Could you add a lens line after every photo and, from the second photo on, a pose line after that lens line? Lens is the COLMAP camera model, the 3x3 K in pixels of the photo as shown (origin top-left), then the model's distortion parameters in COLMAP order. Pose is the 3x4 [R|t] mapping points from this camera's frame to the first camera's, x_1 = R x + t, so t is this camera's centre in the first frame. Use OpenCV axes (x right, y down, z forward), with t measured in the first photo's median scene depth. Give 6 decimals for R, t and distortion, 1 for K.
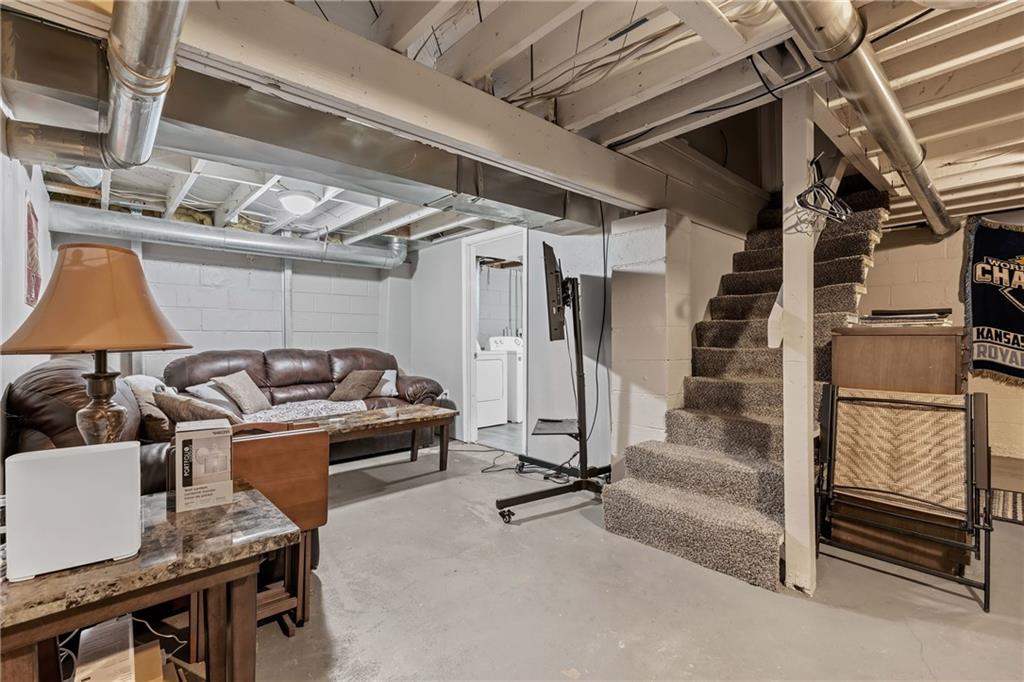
lens RADIAL K [[462.4, 0, 508.4], [0, 462.4, 333.9], [0, 0, 1]] dist [0.001016, 0.000069]
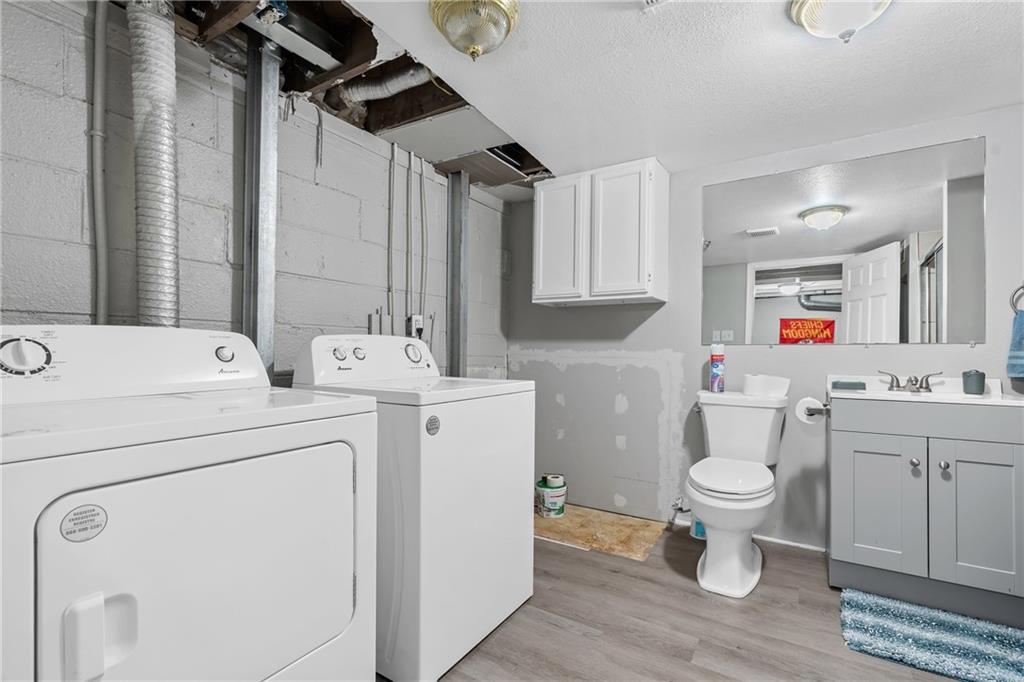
lens RADIAL K [[462.4, 0, 508.4], [0, 462.4, 333.9], [0, 0, 1]] dist [0.001016, 0.000069]
pose [[0.963854, 0.012071, 0.266159, -0.001944], [-0.008474, 0.999857, -0.014661, 0.008459], [-0.266298, 0.011876, 0.963818, 0.664958]]
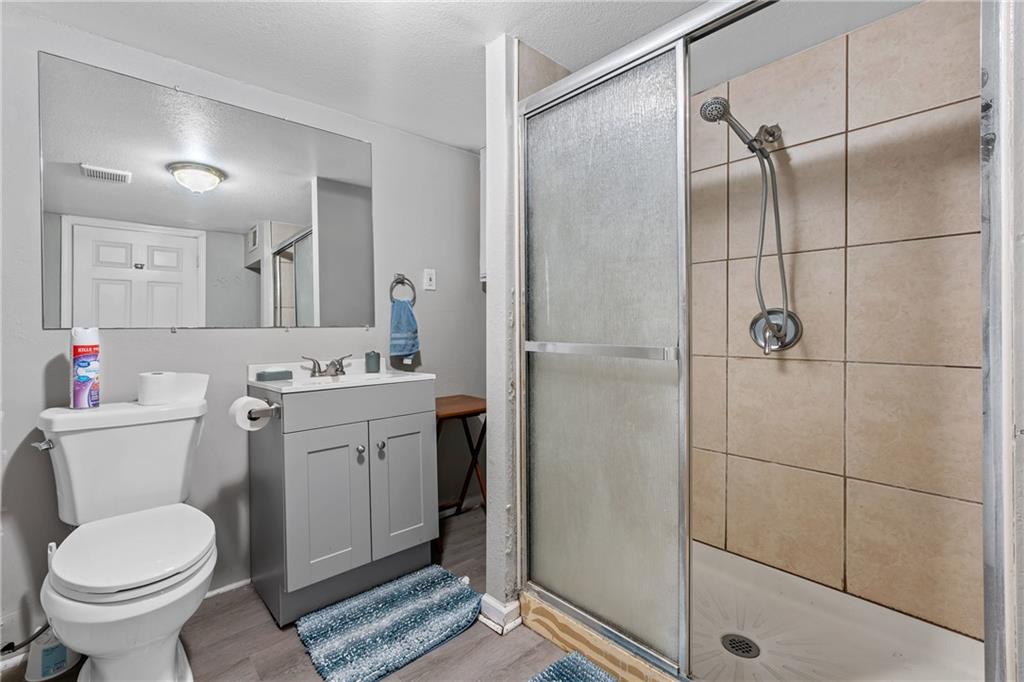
lens RADIAL K [[462.4, 0, 508.4], [0, 462.4, 333.9], [0, 0, 1]] dist [0.001016, 0.000069]
pose [[-0.002595, -0.005656, 0.999981, 0.077591], [-0.007372, 0.999957, 0.005637, 0.011930], [-0.999969, -0.007357, -0.002636, 0.891734]]
